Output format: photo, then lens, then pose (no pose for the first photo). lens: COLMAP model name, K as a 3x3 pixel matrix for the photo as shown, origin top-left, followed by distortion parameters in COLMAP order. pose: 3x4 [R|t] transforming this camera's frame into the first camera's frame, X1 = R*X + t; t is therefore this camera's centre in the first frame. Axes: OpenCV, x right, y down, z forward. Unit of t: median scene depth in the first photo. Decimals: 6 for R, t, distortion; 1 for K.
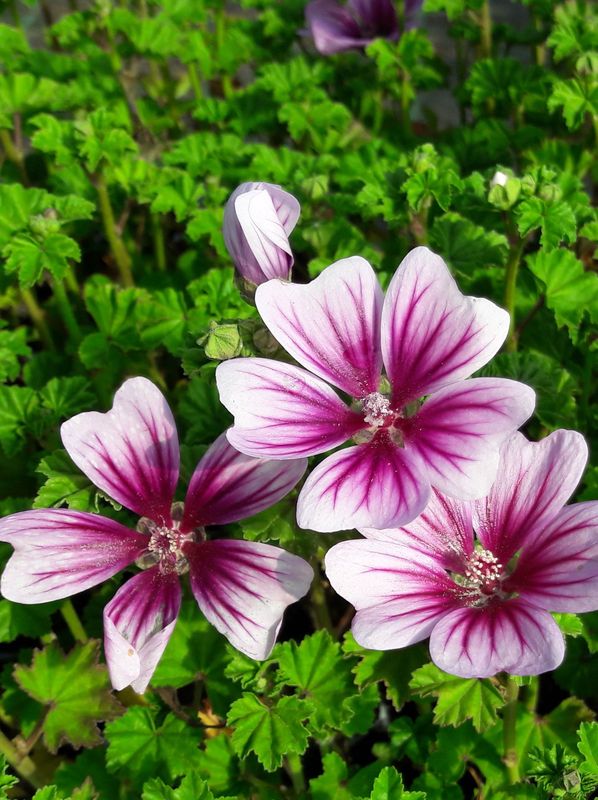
lens RADIAL K [[649.5, 0, 303.1], [0, 649.5, 438.6], [0, 0, 1]] dist [0.056621, 0.006781]
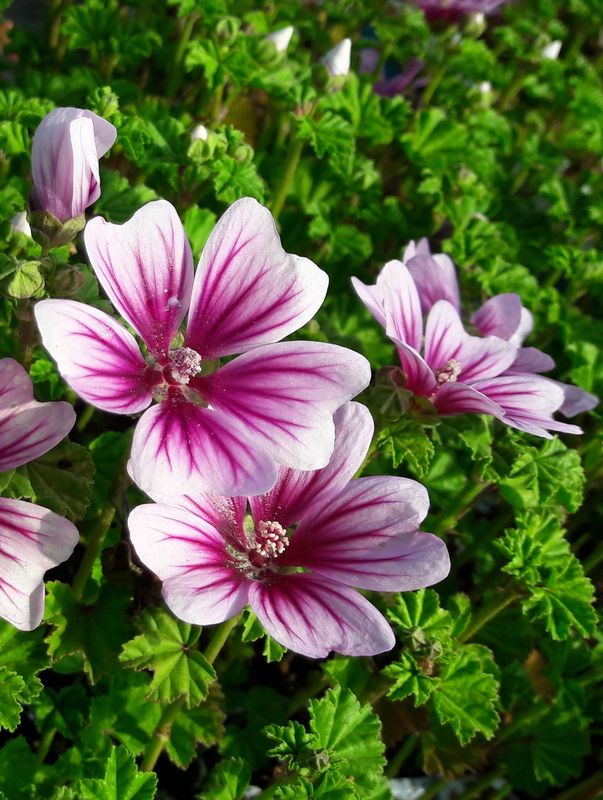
lens RADIAL K [[706.1, 0, 302.7], [0, 706.1, 398.4], [0, 0, 1]] dist [0.016866, 0.050819]
pose [[0.993059, 0.070529, 0.094127, 0.196904], [-0.070509, 0.997505, -0.003541, -0.007074], [-0.094142, -0.003121, 0.995554, -0.025761]]
